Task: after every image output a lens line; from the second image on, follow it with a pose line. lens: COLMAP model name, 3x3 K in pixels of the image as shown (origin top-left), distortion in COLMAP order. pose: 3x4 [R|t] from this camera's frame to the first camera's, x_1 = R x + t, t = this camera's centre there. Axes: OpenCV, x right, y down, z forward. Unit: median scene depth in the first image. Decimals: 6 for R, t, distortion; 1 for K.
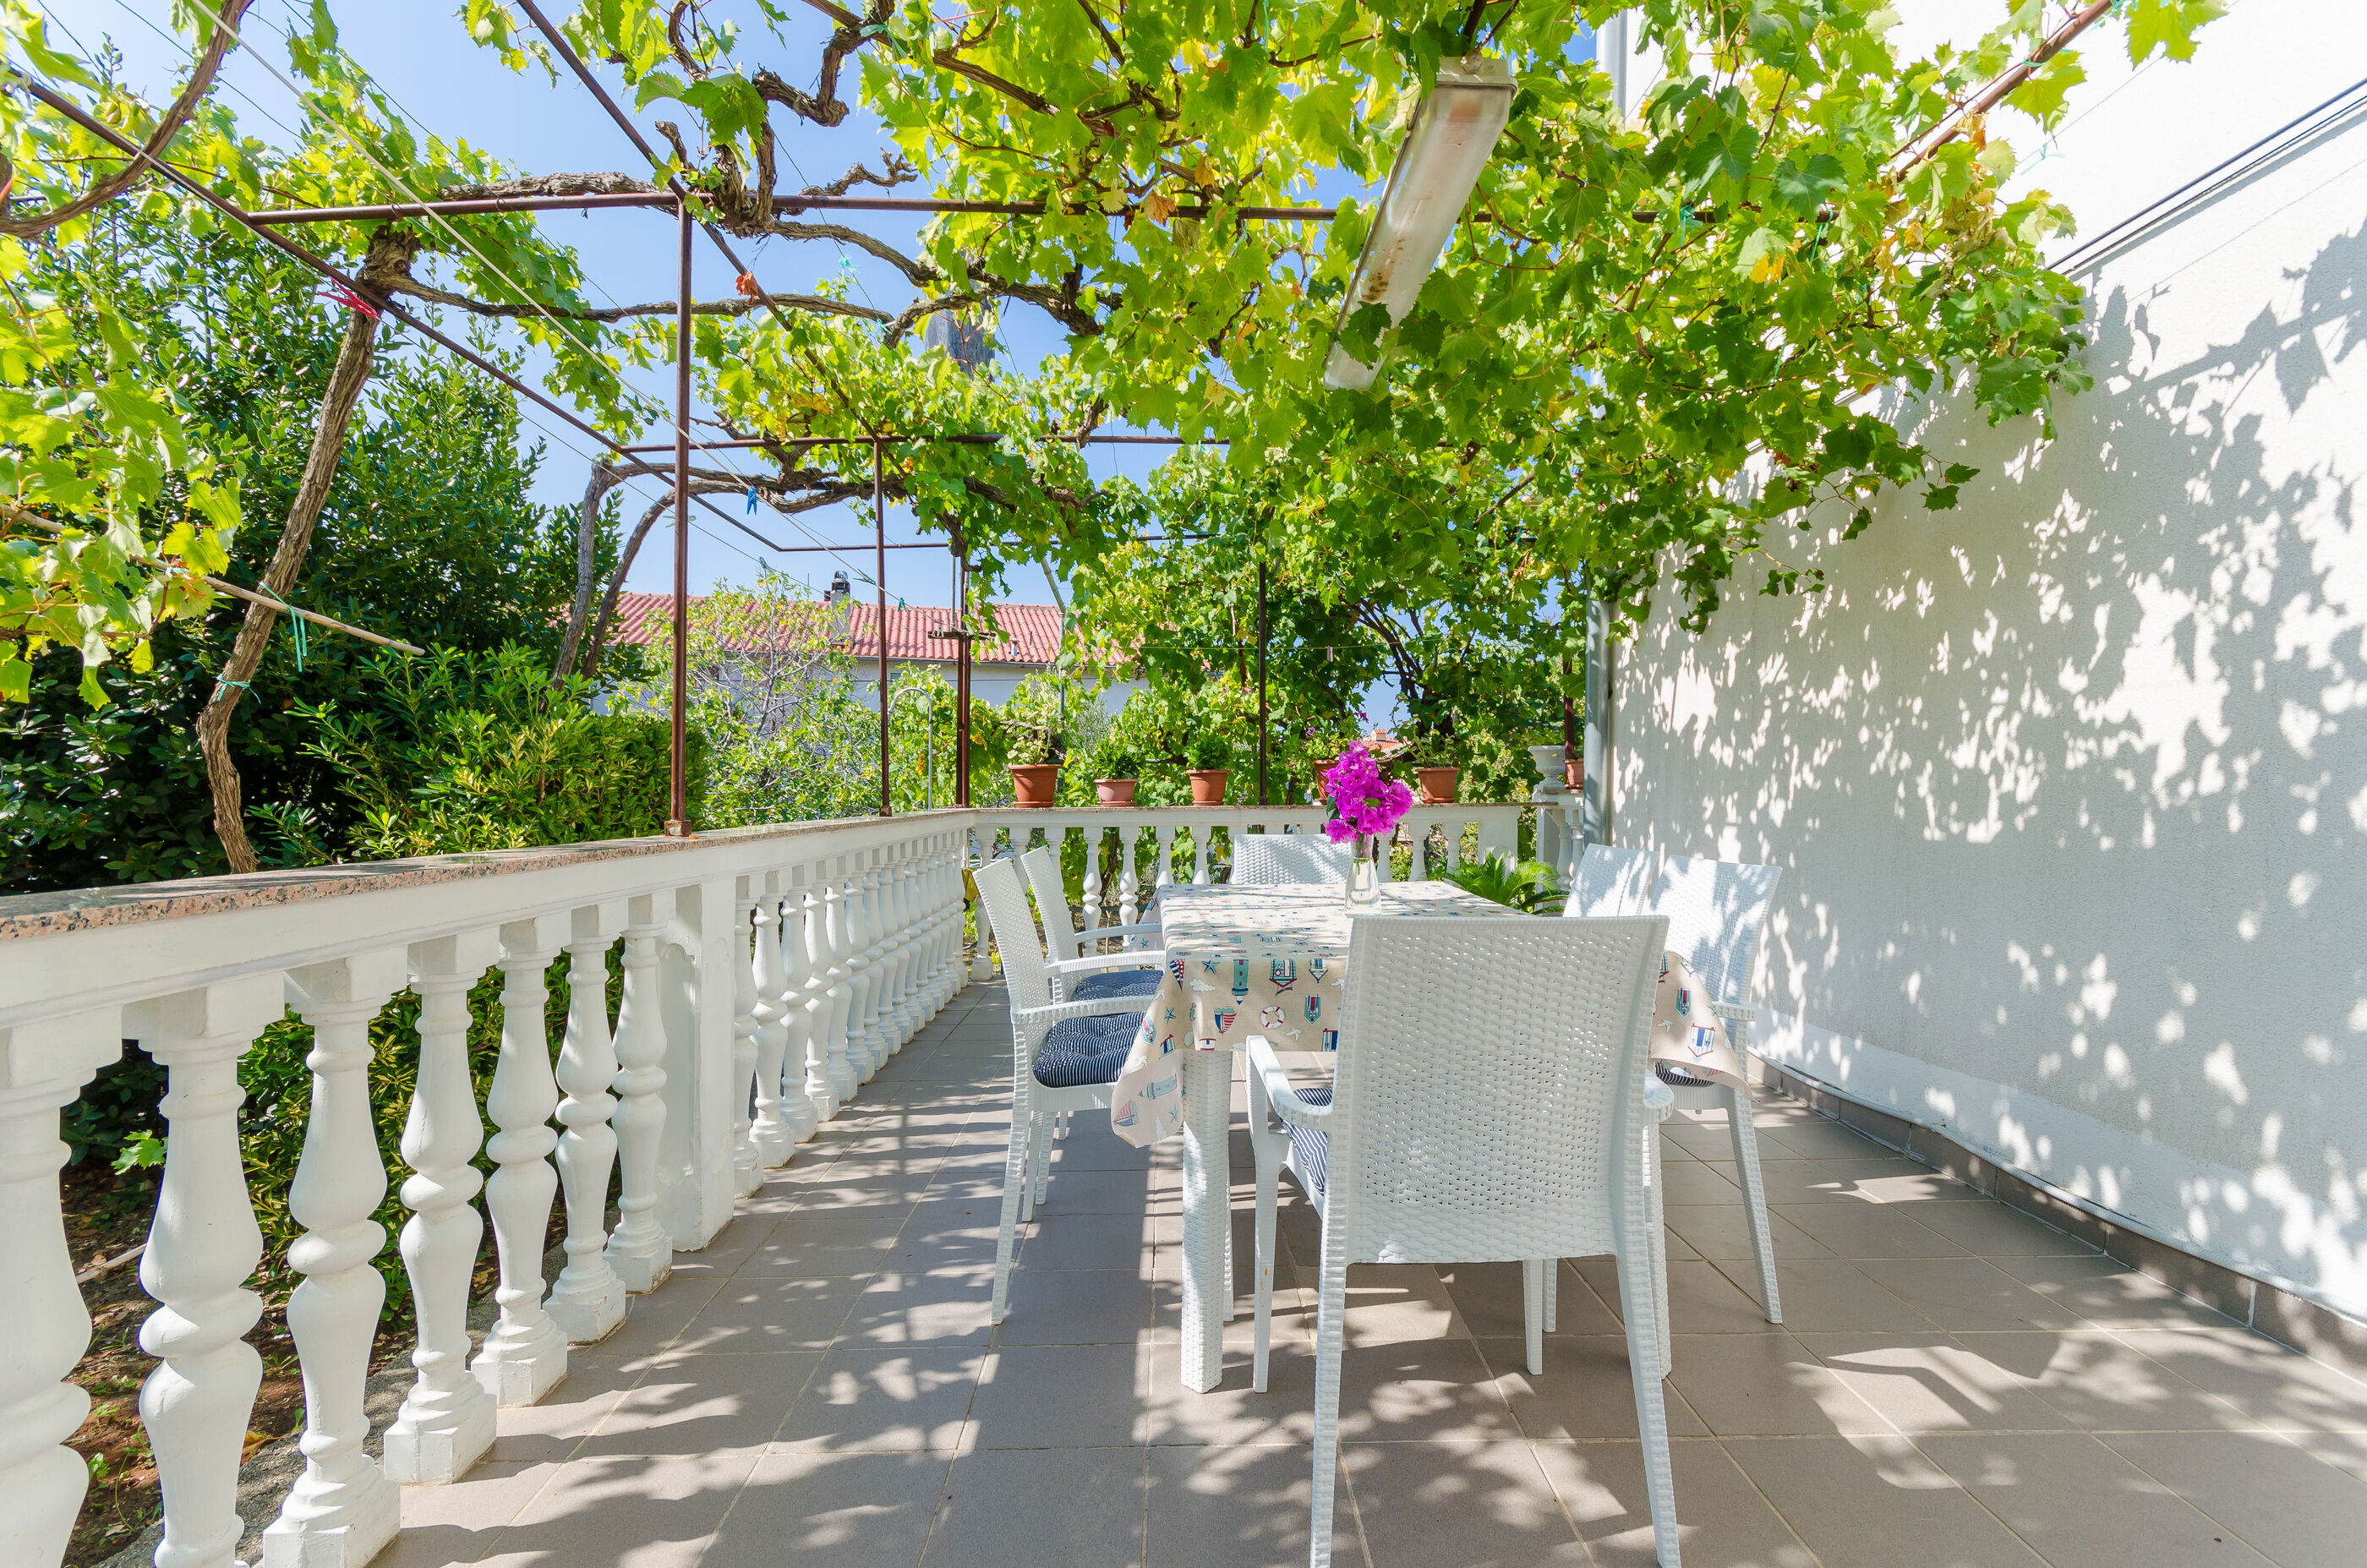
lens RADIAL K [[1059.9, 0, 1181.6], [0, 1059.9, 781.8], [0, 0, 1]] dist [0.013492, -0.000802]
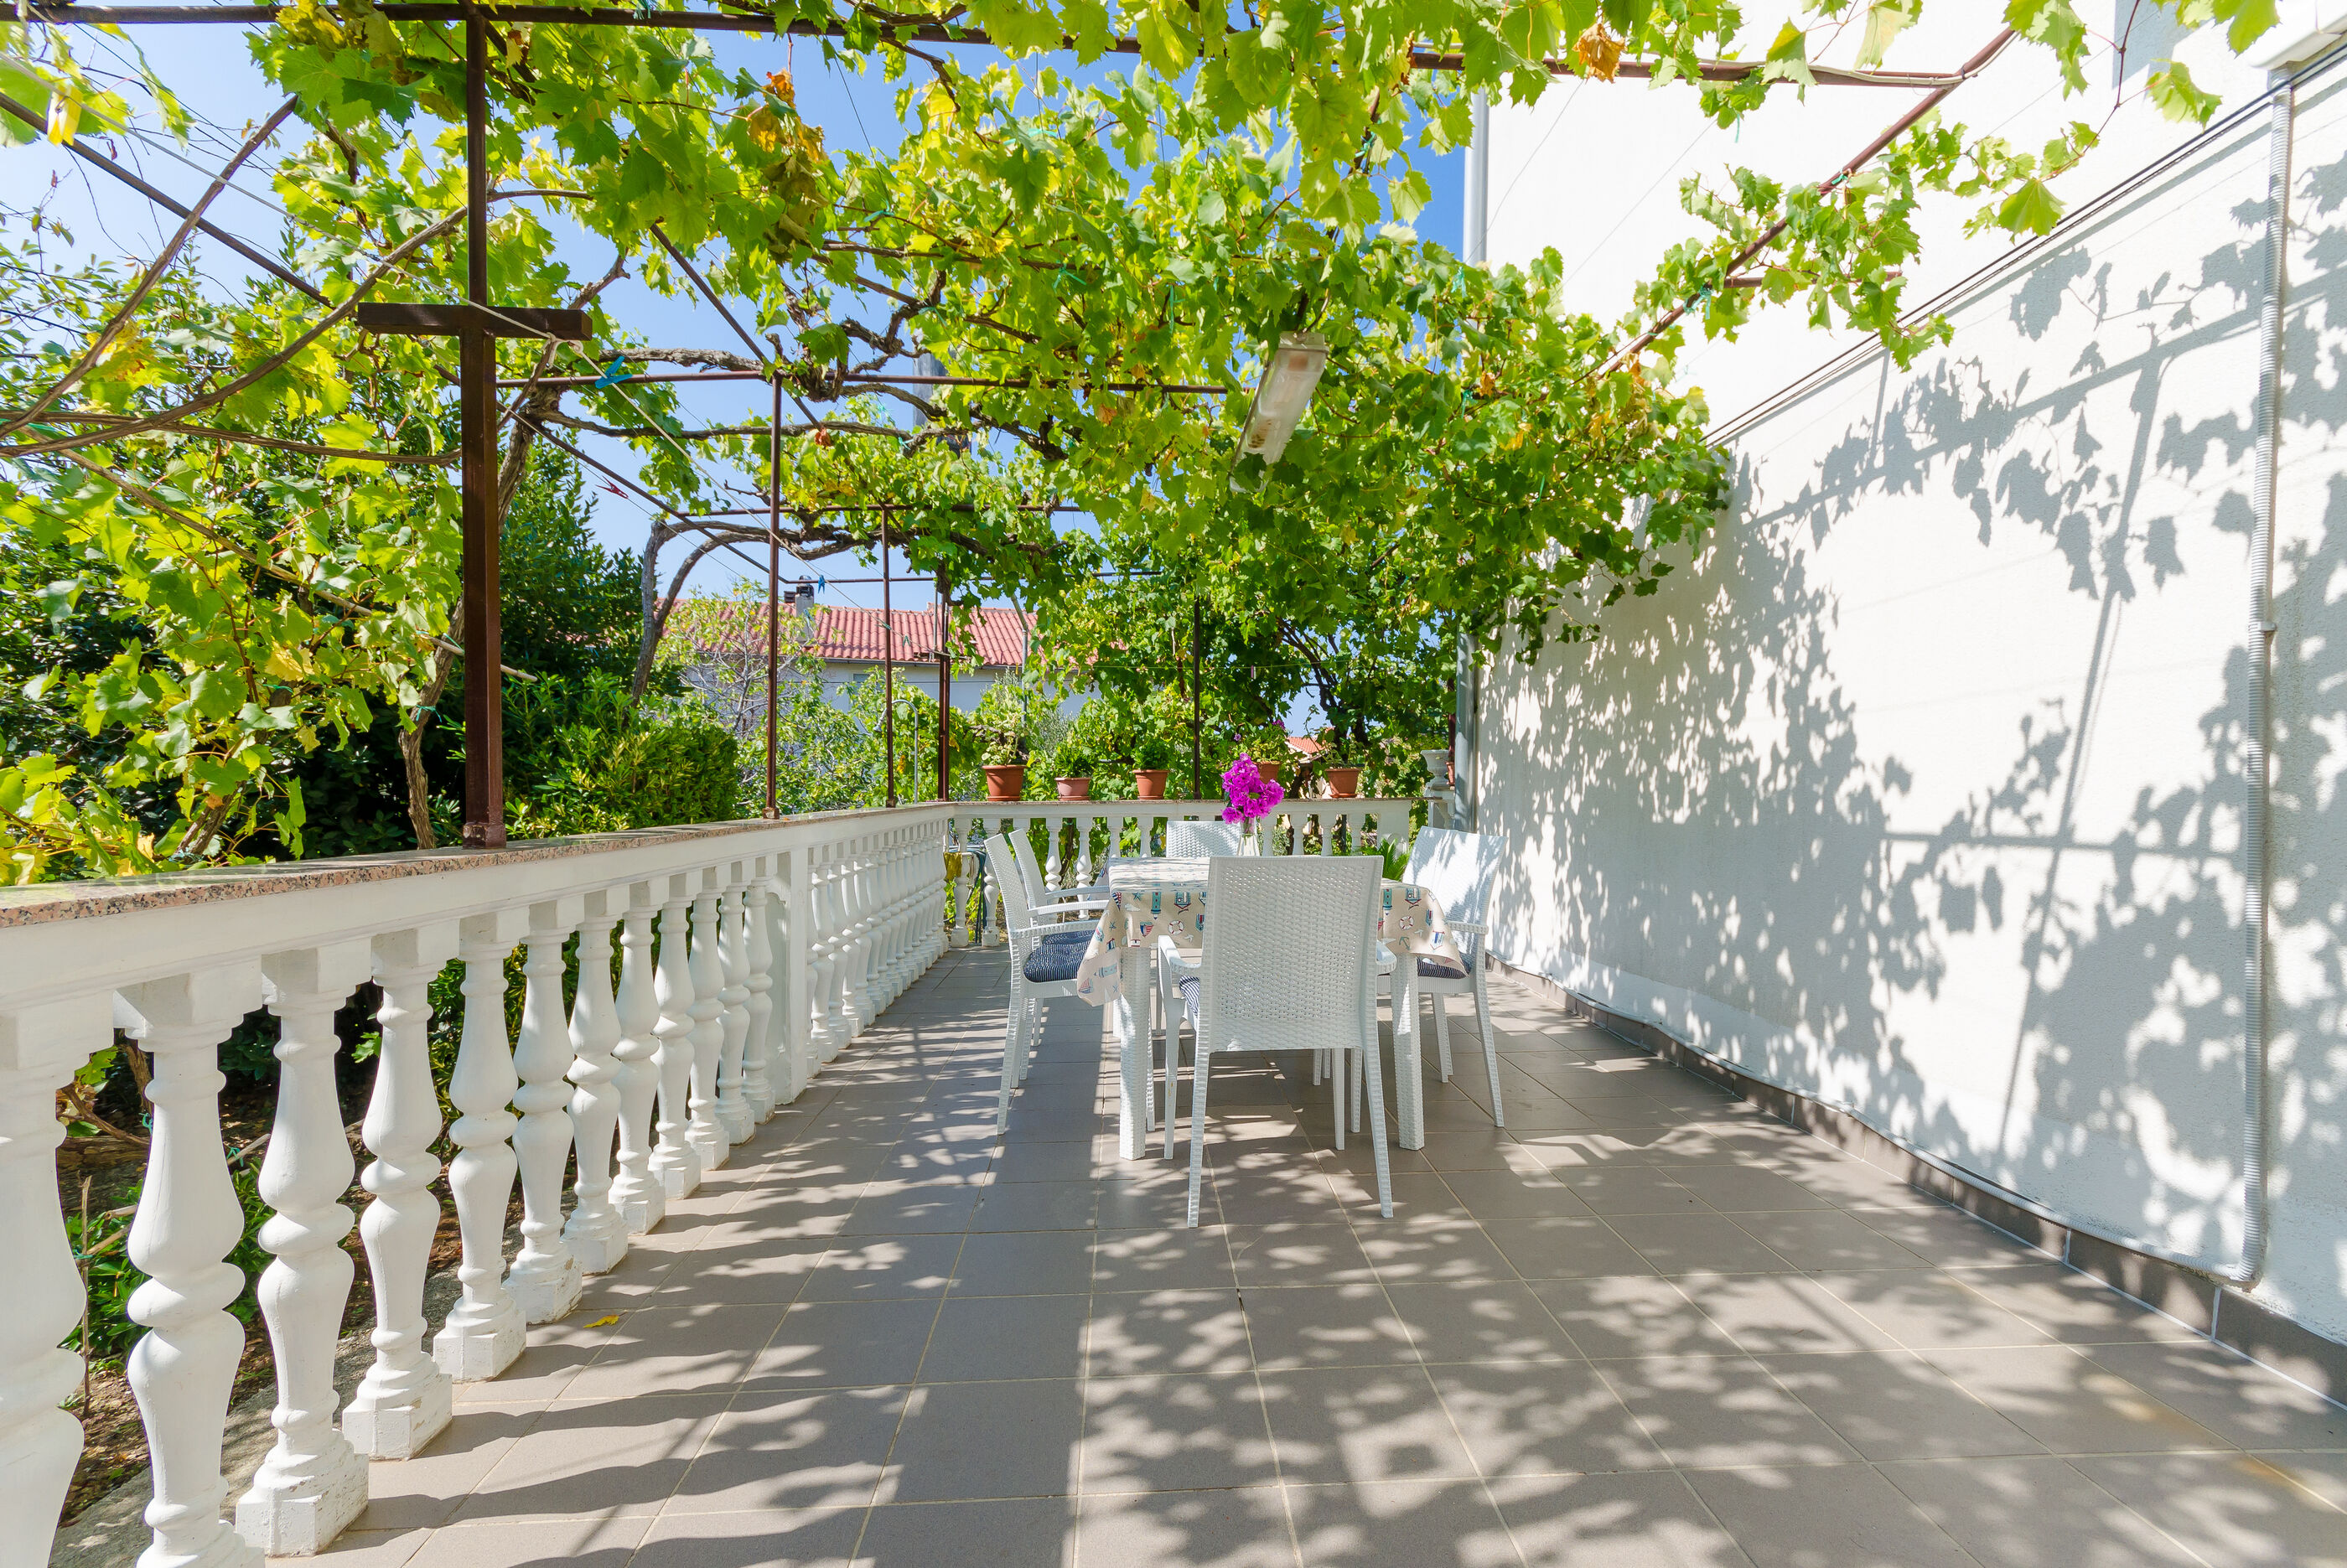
lens RADIAL K [[1030.0, 0, 1176.0], [0, 1030.0, 787.6], [0, 0, 1]] dist [0.013342, 0.000258]
pose [[0.999173, 0.000588, 0.040668, 0.013109], [-0.000957, 0.999959, 0.009047, -0.003446], [-0.040661, -0.009078, 0.999132, -0.350882]]
